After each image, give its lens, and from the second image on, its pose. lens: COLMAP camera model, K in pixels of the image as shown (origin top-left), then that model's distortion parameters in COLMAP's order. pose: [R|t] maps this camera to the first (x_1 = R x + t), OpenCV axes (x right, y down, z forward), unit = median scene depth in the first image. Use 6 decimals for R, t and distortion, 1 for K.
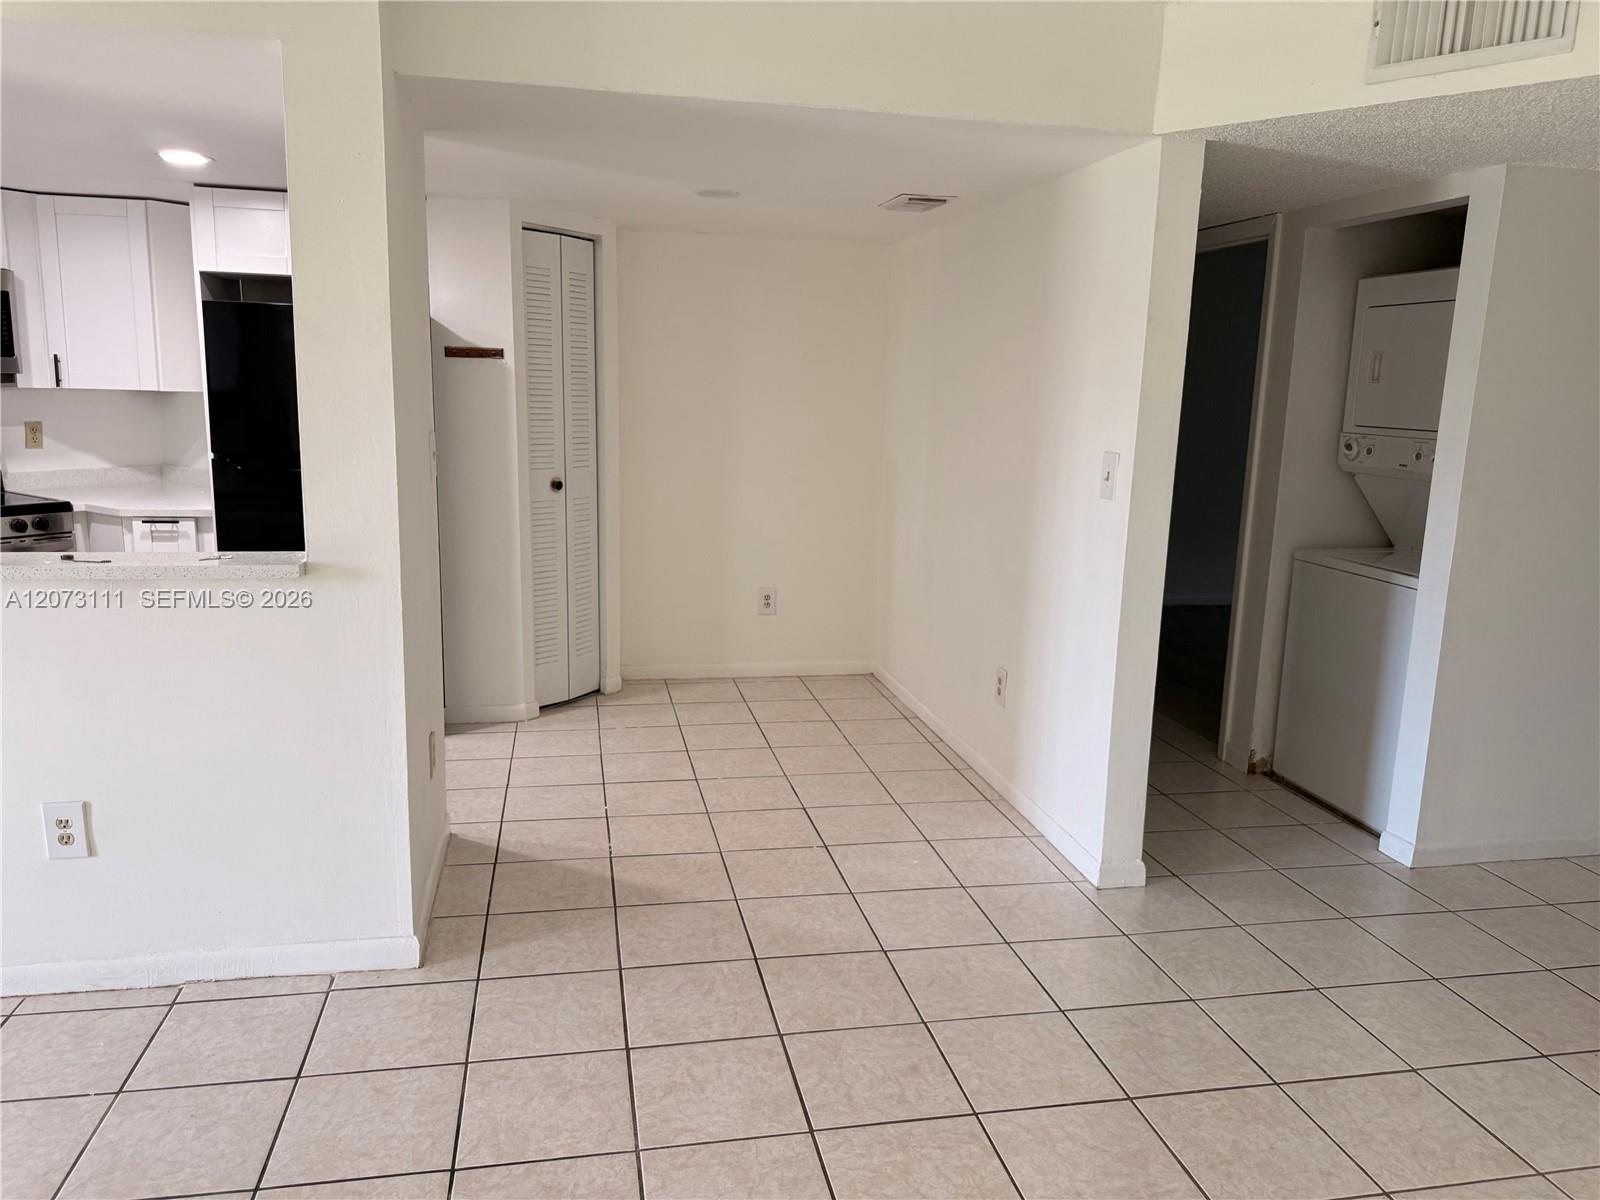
lens RADIAL K [[1135.2, 0, 800.0], [0, 1135.2, 600.0], [0, 0, 1]] dist [0.044974, -0.058283]
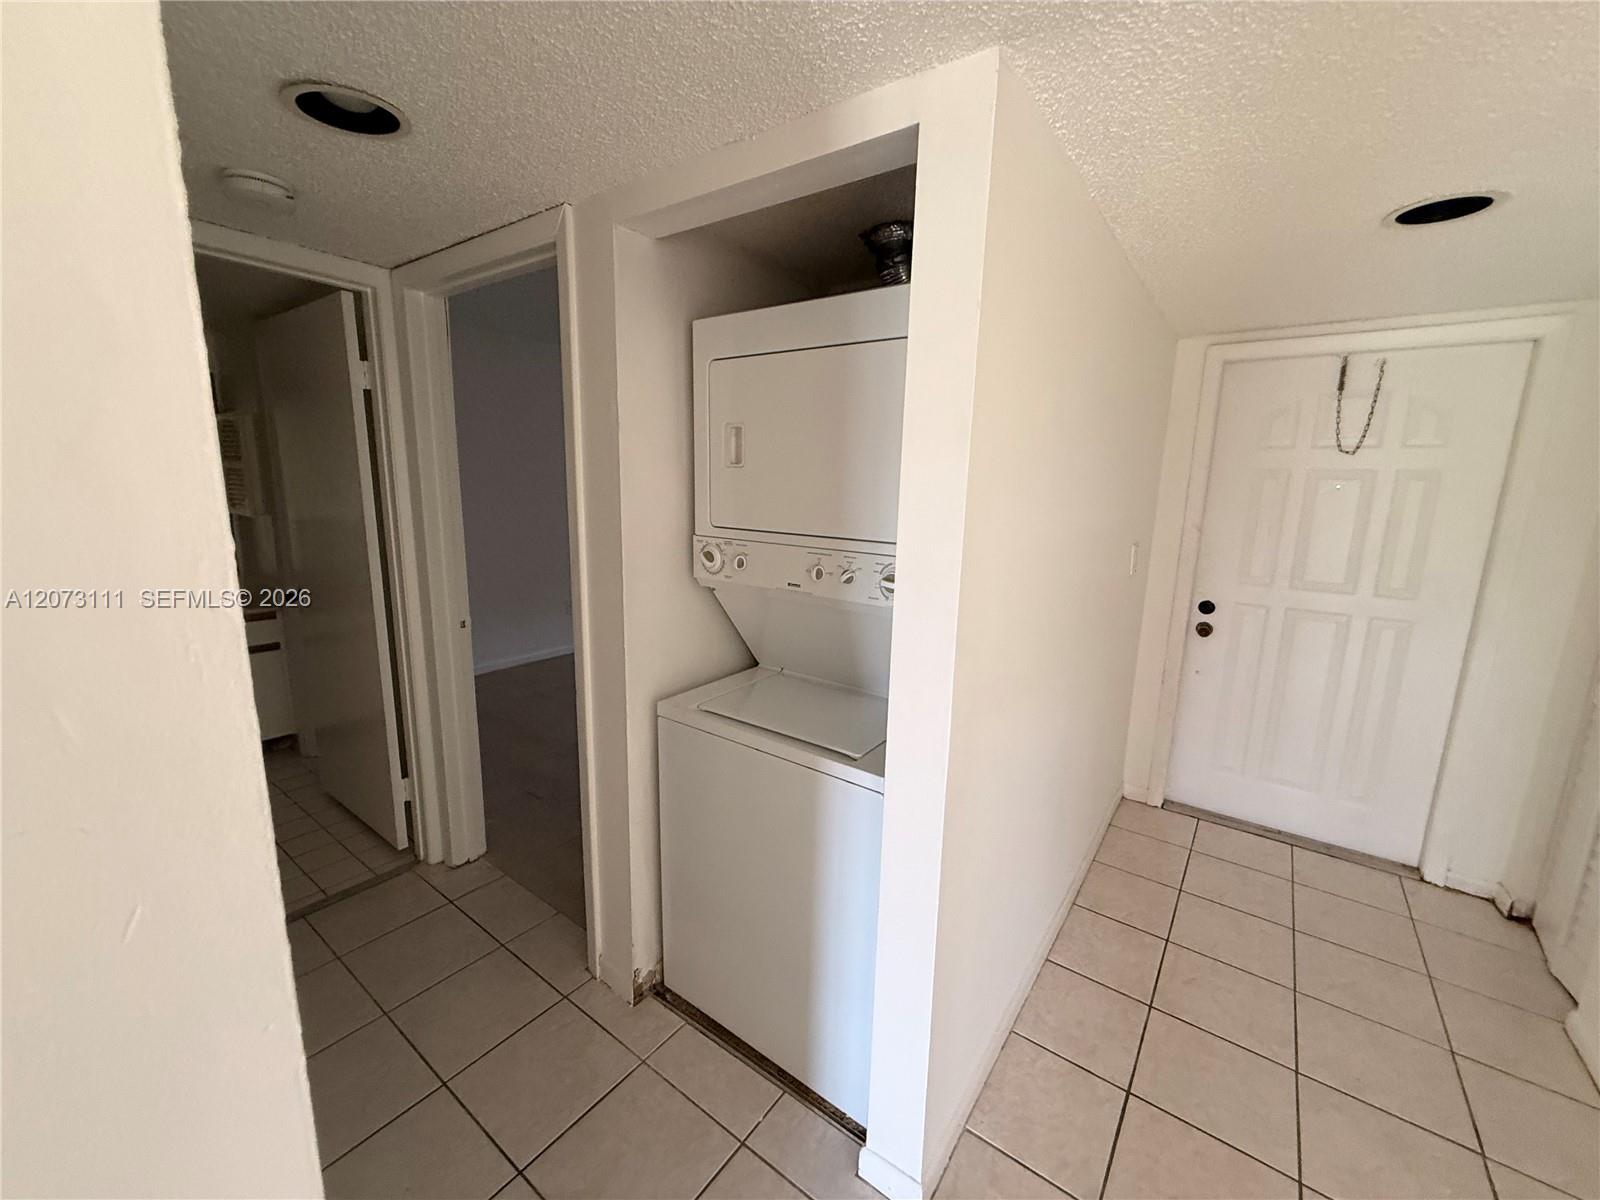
lens RADIAL K [[640.3, 0, 799.5], [0, 640.3, 593.9], [0, 0, 1]] dist [-0.001200, -0.000123]
pose [[0.740467, -0.129145, 0.659568, 0.258789], [0.124415, 0.990743, 0.054315, -0.128478], [-0.660477, 0.041842, 0.749680, 0.677338]]
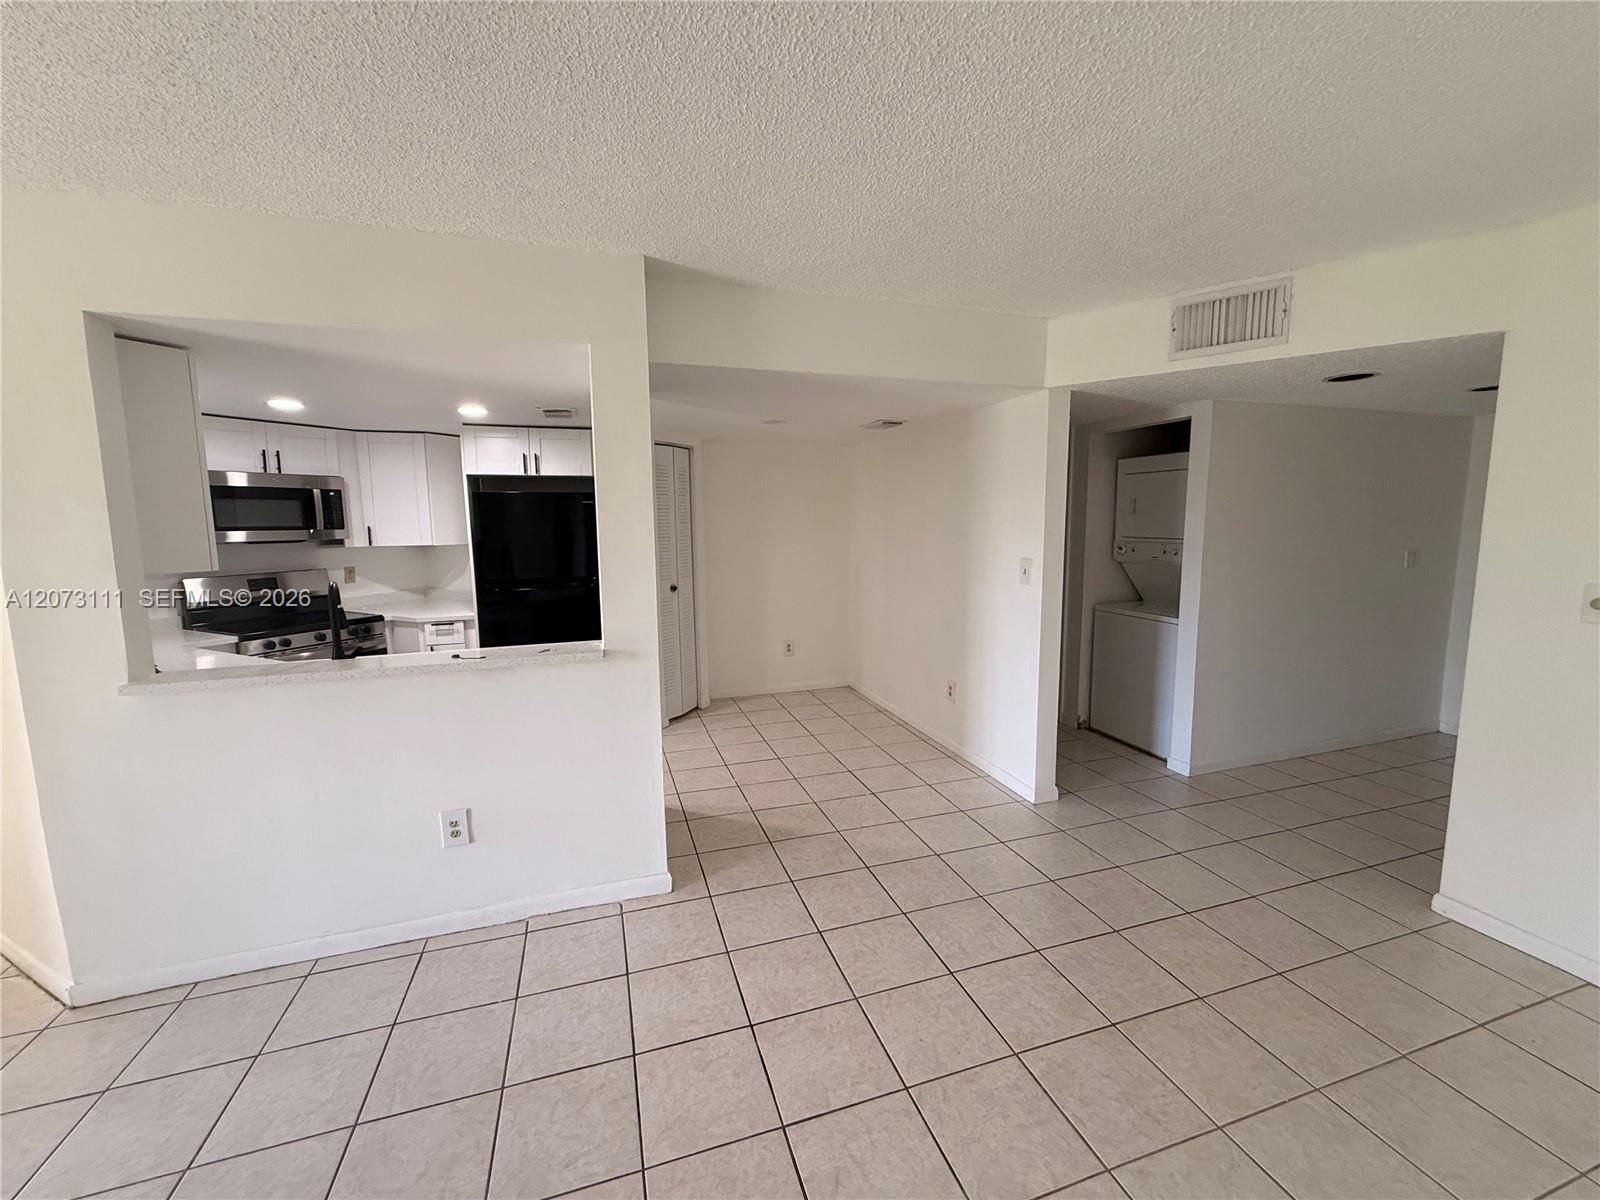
lens RADIAL K [[640.3, 0, 799.5], [0, 640.3, 593.9], [0, 0, 1]] dist [-0.001200, -0.000123]
pose [[0.992685, -0.051606, 0.109149, -0.159204], [0.058975, 0.996115, -0.065400, -0.023195], [-0.105350, 0.071358, 0.991872, 0.029162]]
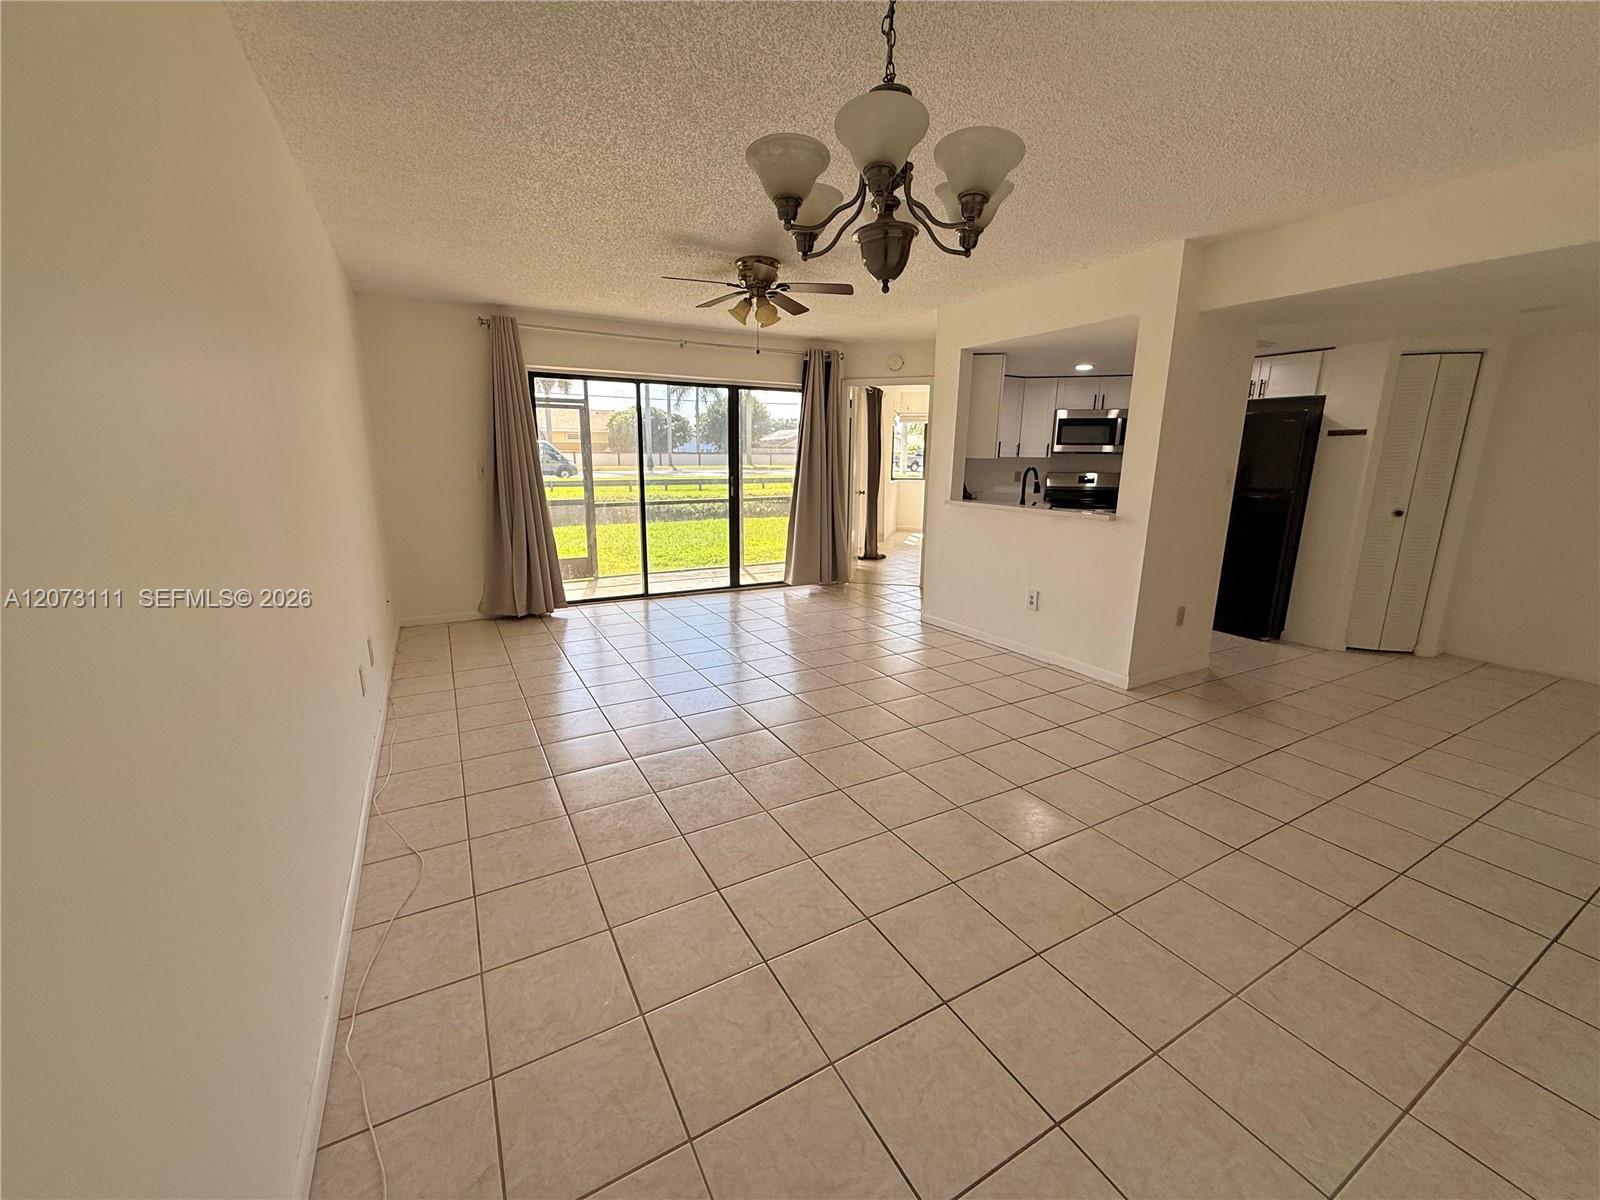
lens RADIAL K [[640.3, 0, 799.5], [0, 640.3, 593.9], [0, 0, 1]] dist [-0.001200, -0.000123]
pose [[0.307280, 0.177292, -0.934958, 0.467457], [-0.177896, 0.975874, 0.126584, 0.053529], [0.934843, 0.127428, 0.331406, -0.076870]]
